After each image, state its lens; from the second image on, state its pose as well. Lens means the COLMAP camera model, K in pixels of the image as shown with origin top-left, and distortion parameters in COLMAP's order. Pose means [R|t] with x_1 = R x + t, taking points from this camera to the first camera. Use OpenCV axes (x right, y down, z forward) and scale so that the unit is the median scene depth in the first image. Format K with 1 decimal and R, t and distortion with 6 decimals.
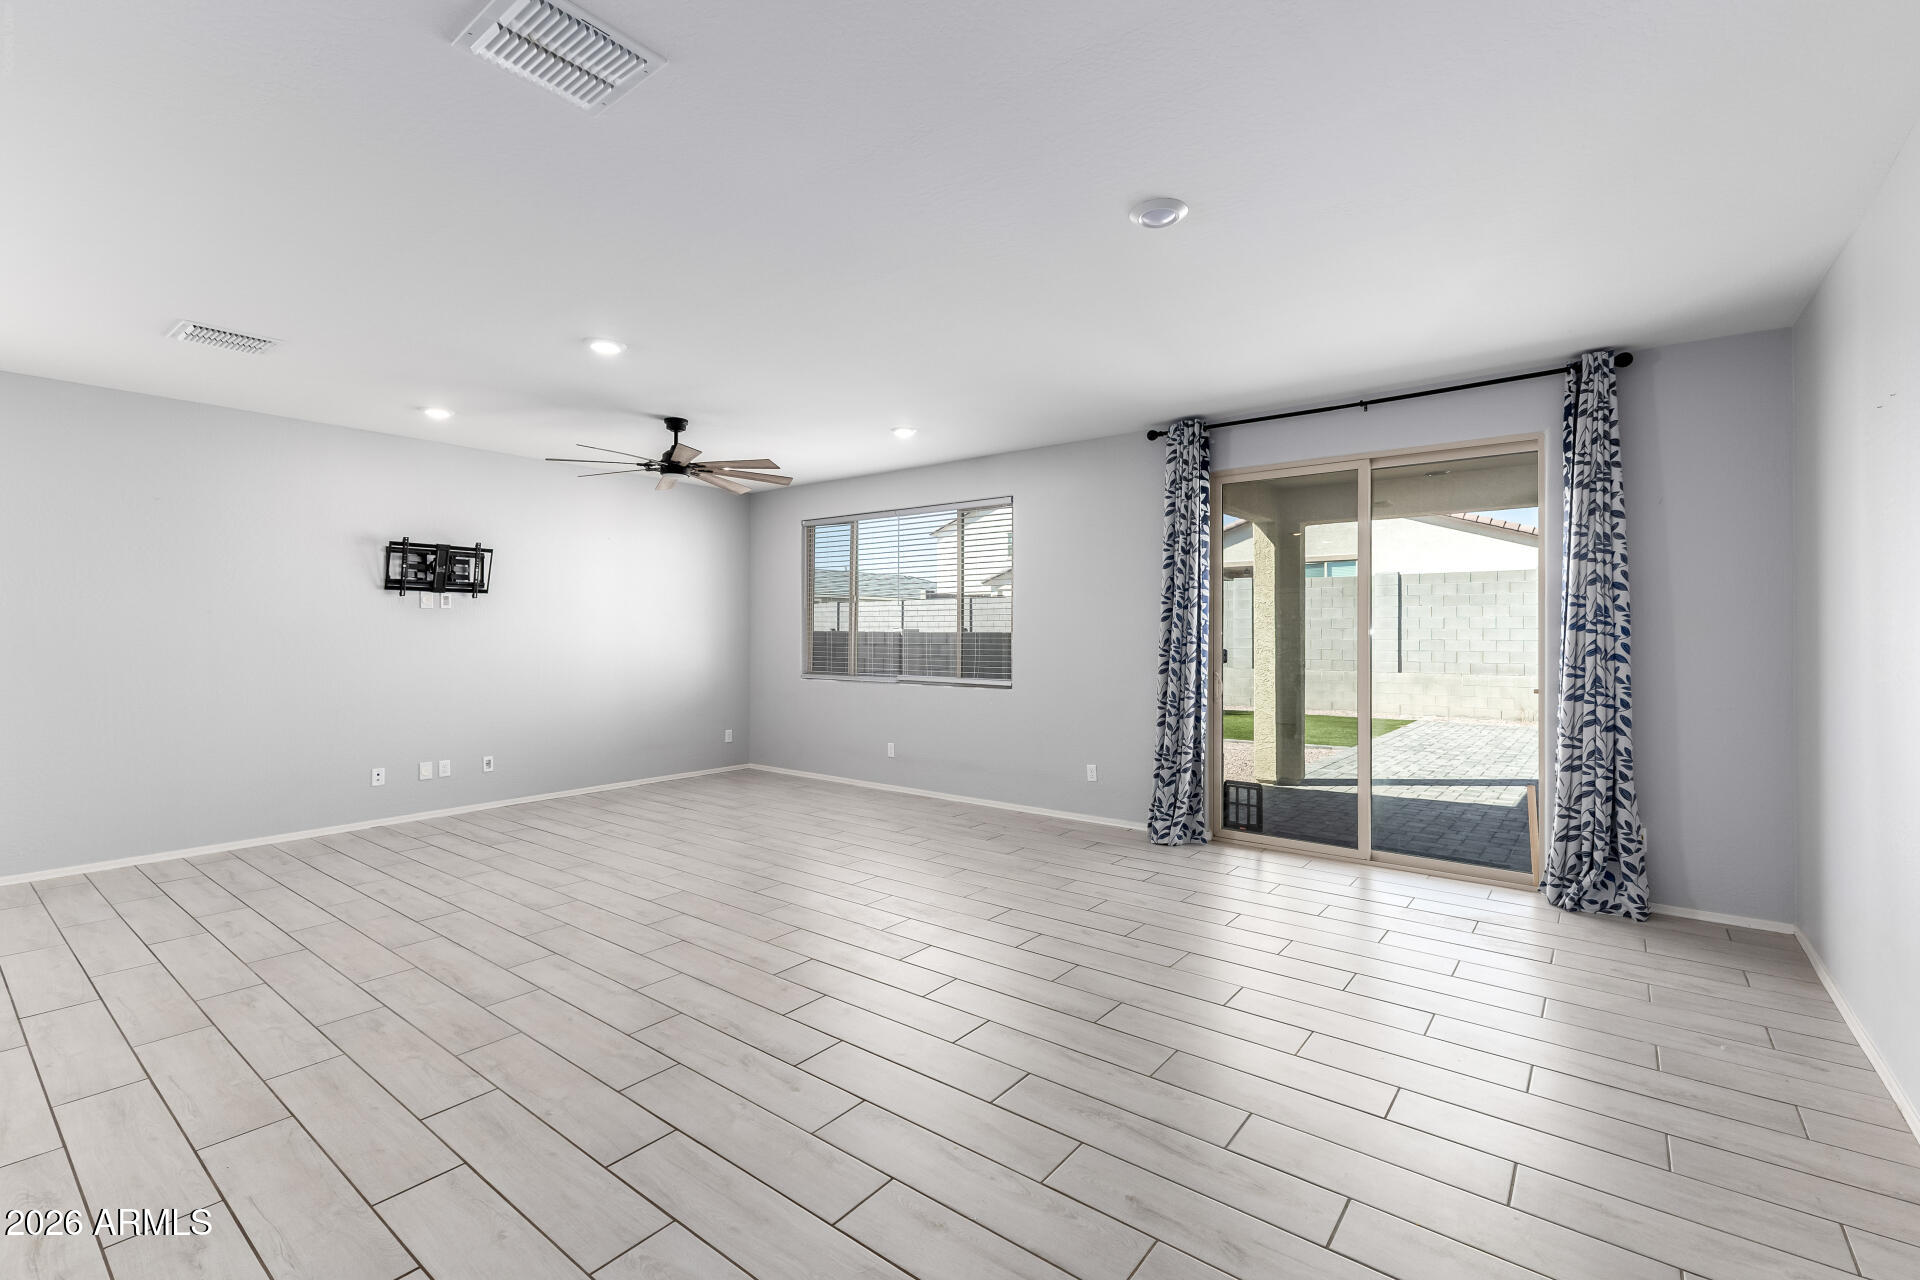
lens RADIAL K [[820.1, 0, 956.8], [0, 820.1, 637.8], [0, 0, 1]] dist [0.001232, -0.000917]
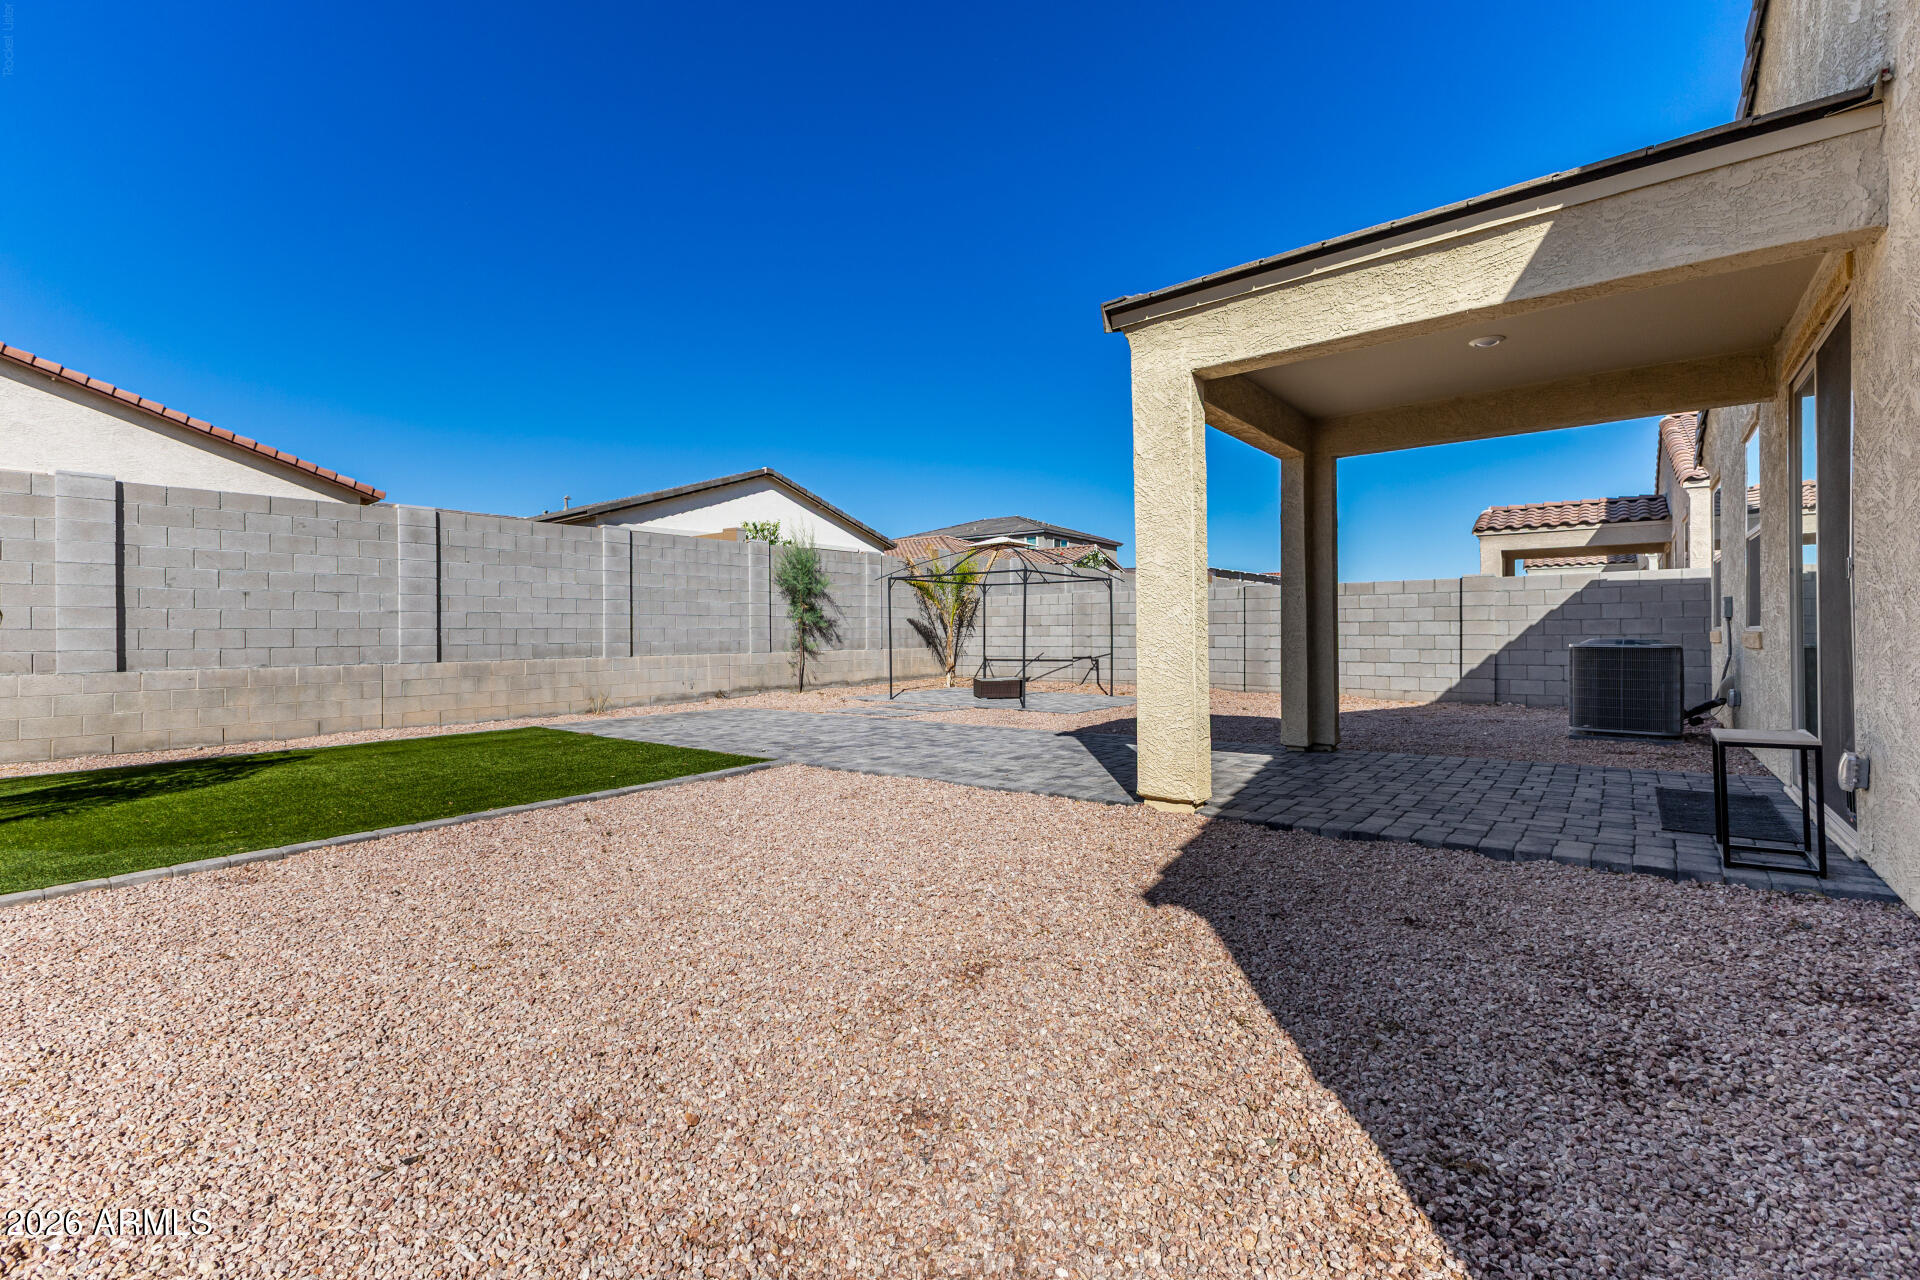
lens RADIAL K [[820.1, 0, 955.7], [0, 820.1, 627.6], [0, 0, 1]] dist [0.001232, -0.000917]
pose [[0.020659, -0.004410, 0.999777, -0.109033], [-0.002710, 0.999986, 0.004467, 0.011406], [-0.999783, -0.002802, 0.020647, 0.594500]]
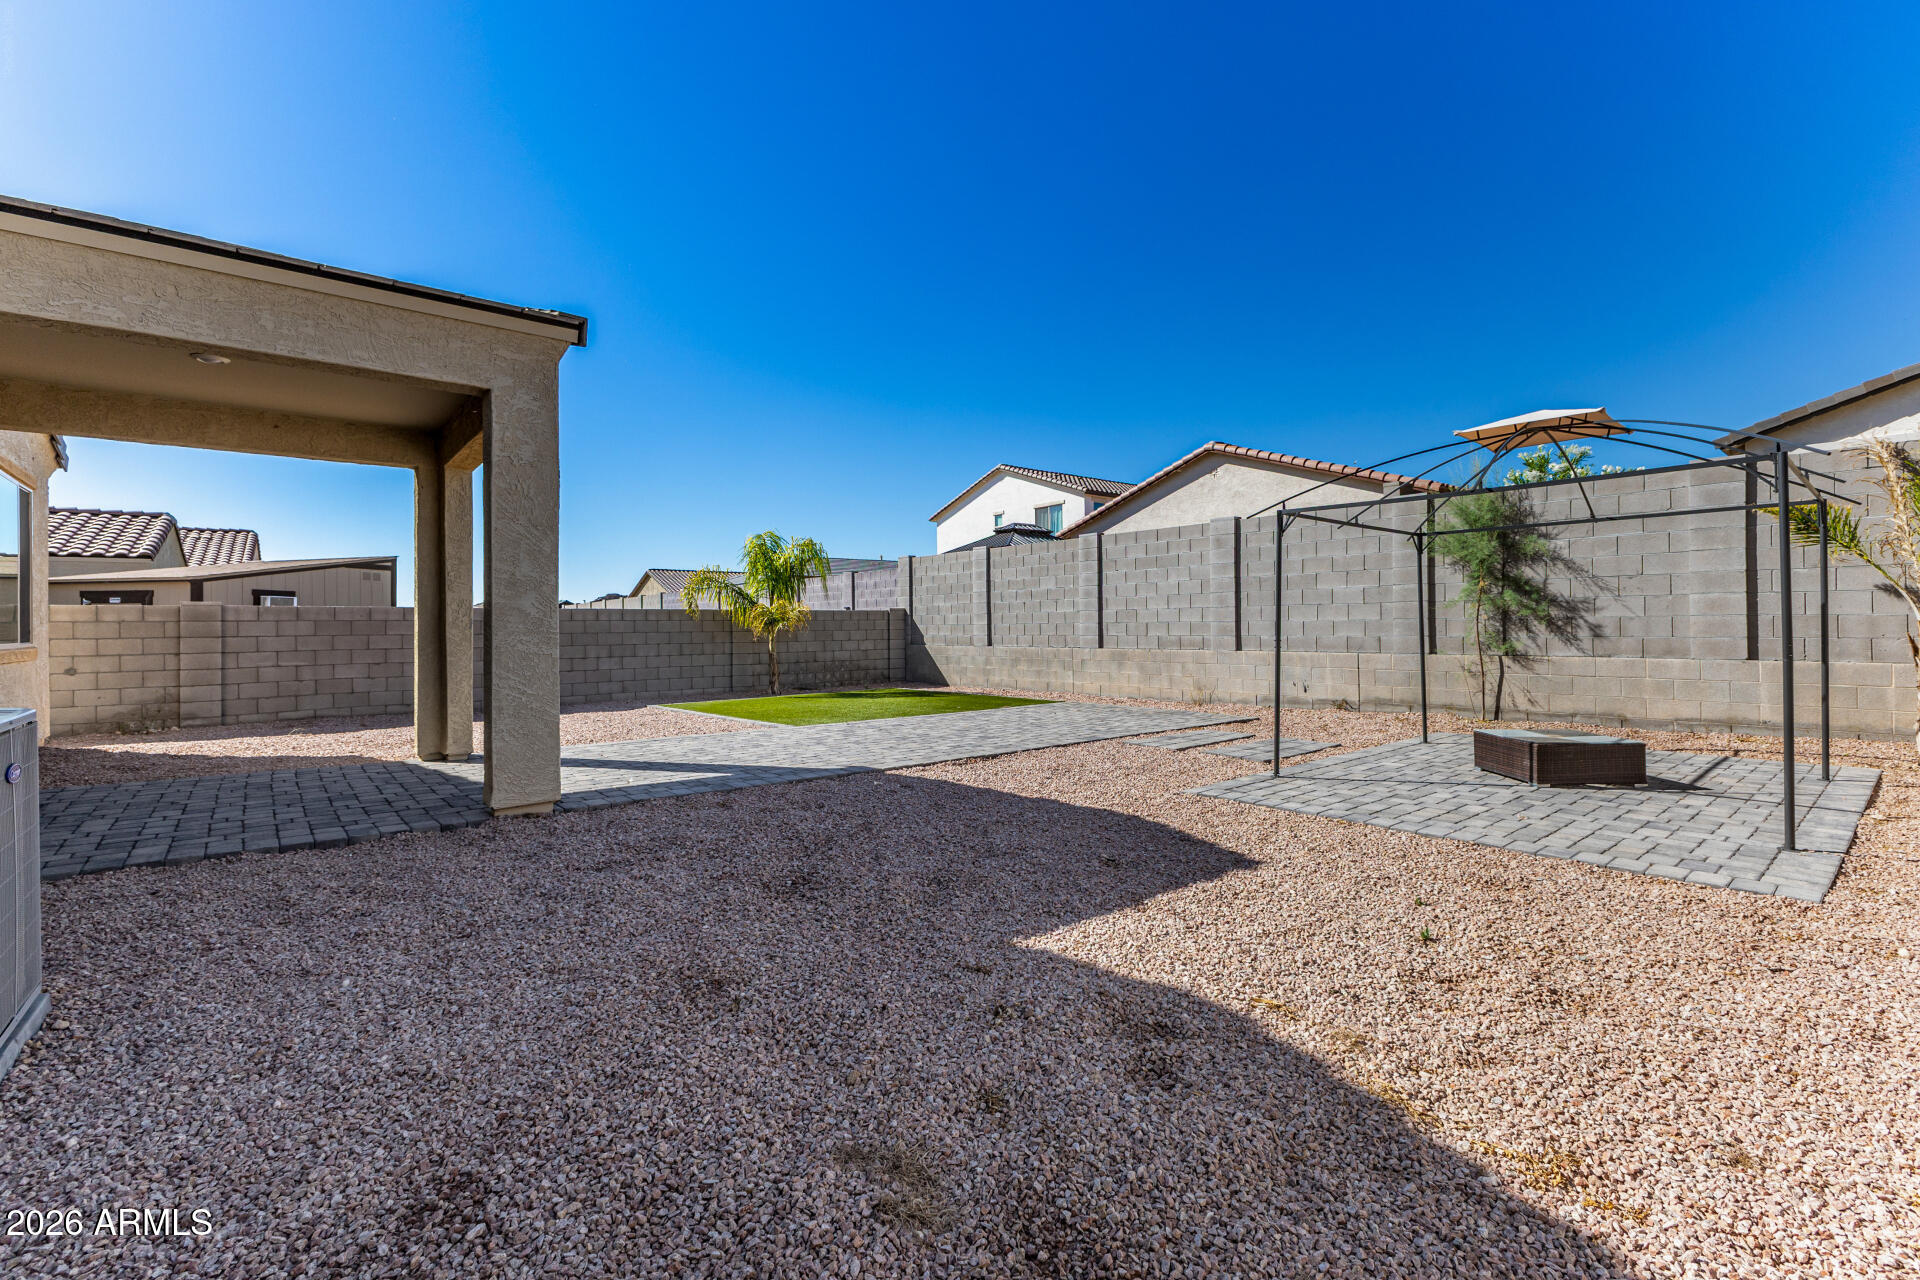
lens RADIAL K [[820.1, 0, 959.1], [0, 820.1, 630.9], [0, 0, 1]] dist [0.001232, -0.000917]
pose [[0.976456, -0.024126, -0.214363, 0.600492], [0.028777, 0.999413, 0.018603, 0.003807], [0.213788, -0.024334, 0.976577, 0.120627]]
